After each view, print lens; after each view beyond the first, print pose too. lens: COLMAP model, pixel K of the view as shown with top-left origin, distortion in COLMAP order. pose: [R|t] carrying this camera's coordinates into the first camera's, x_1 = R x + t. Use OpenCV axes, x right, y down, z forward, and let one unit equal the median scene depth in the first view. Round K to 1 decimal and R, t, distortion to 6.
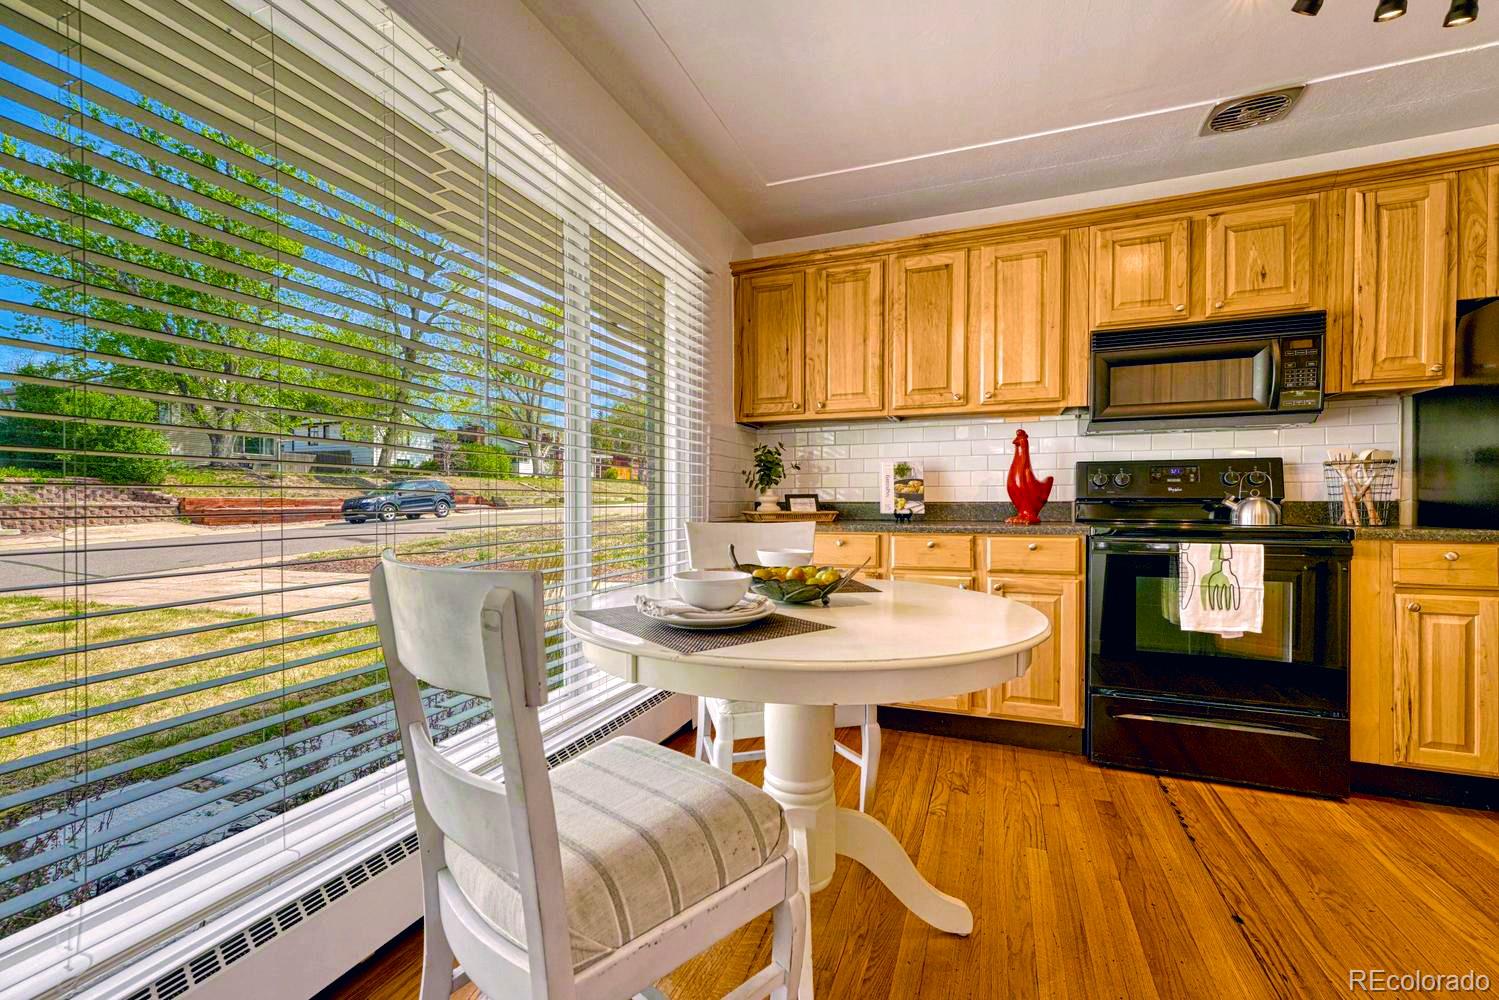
lens RADIAL K [[628.7, 0, 749.3], [0, 628.7, 507.3], [0, 0, 1]] dist [0.014046, 0.000358]
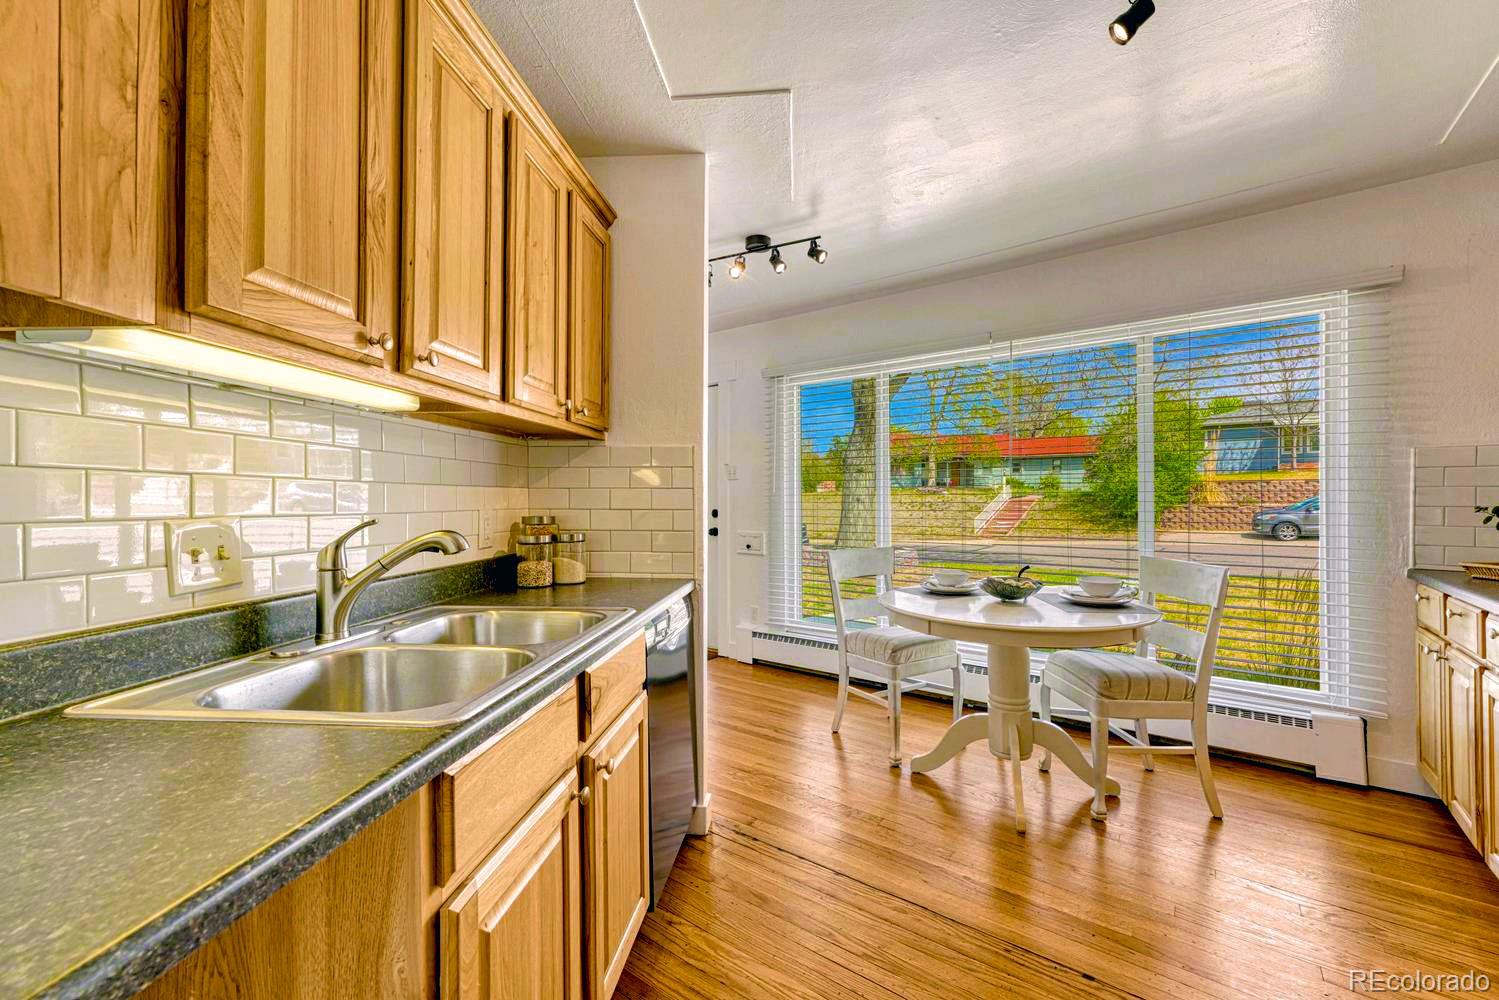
lens RADIAL K [[607.3, 0, 750.3], [0, 607.3, 494.2], [0, 0, 1]] dist [0.013838, 0.000093]
pose [[-0.270951, -0.006467, -0.962571, 1.158231], [-0.003549, 0.999977, -0.005719, -0.081541], [0.962587, 0.001867, -0.270968, 0.454230]]
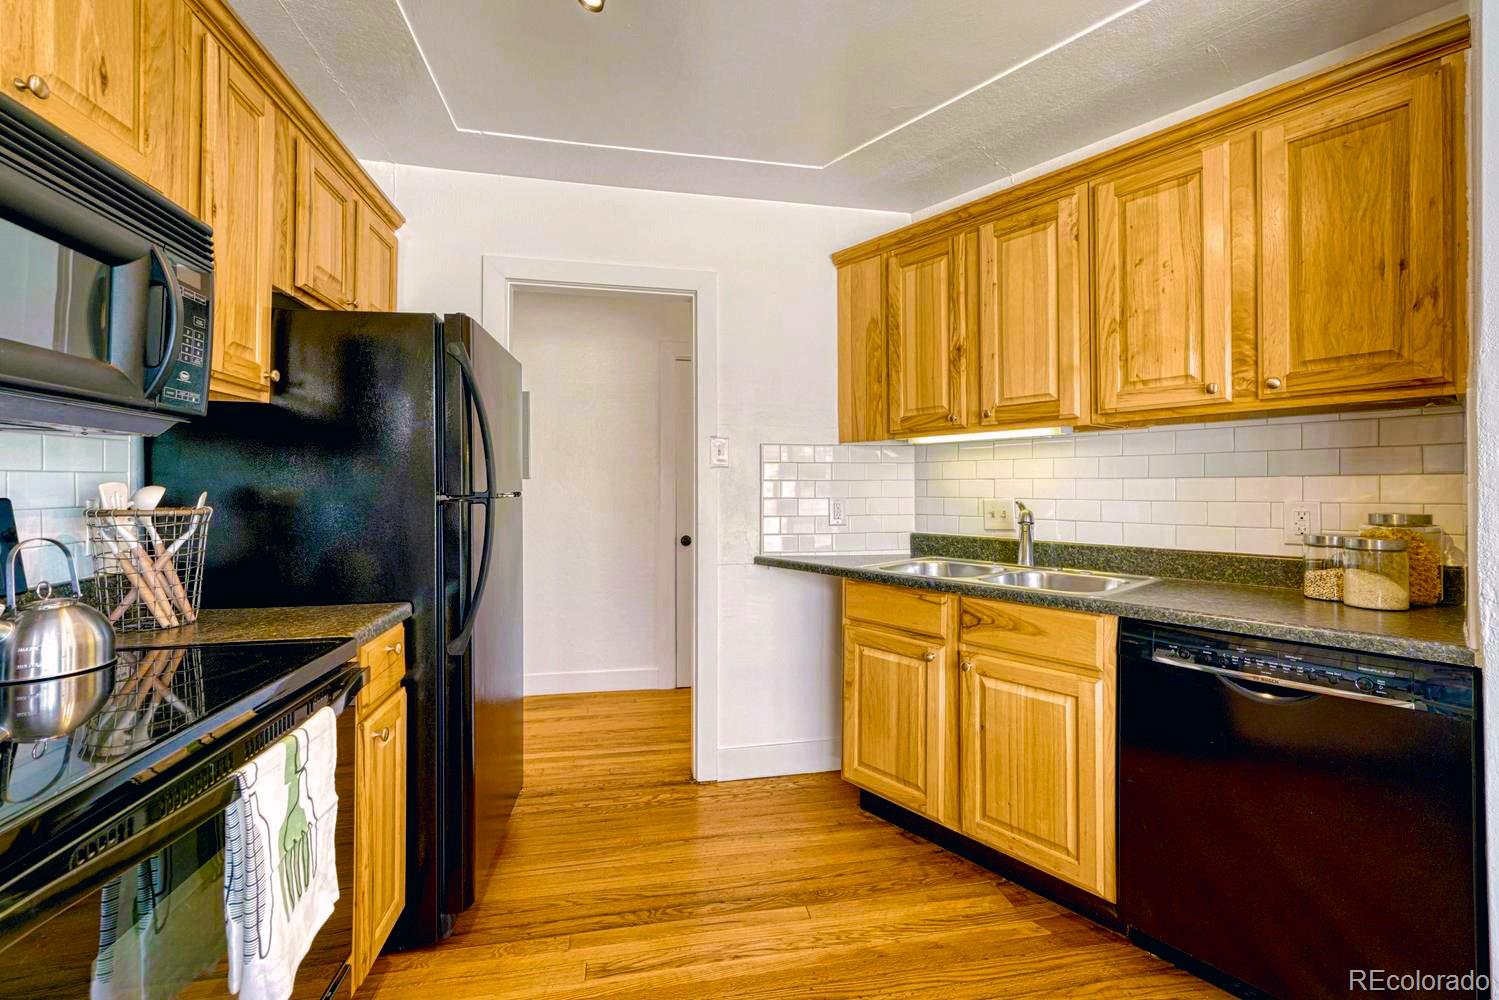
lens RADIAL K [[617.3, 0, 741.7], [0, 617.3, 485.9], [0, 0, 1]] dist [0.001622, 0.000308]
pose [[-0.531921, 0.005156, 0.846778, 0.226936], [0.009264, 0.999957, -0.000270, -0.085903], [-0.846743, 0.007702, -0.531946, 0.847613]]
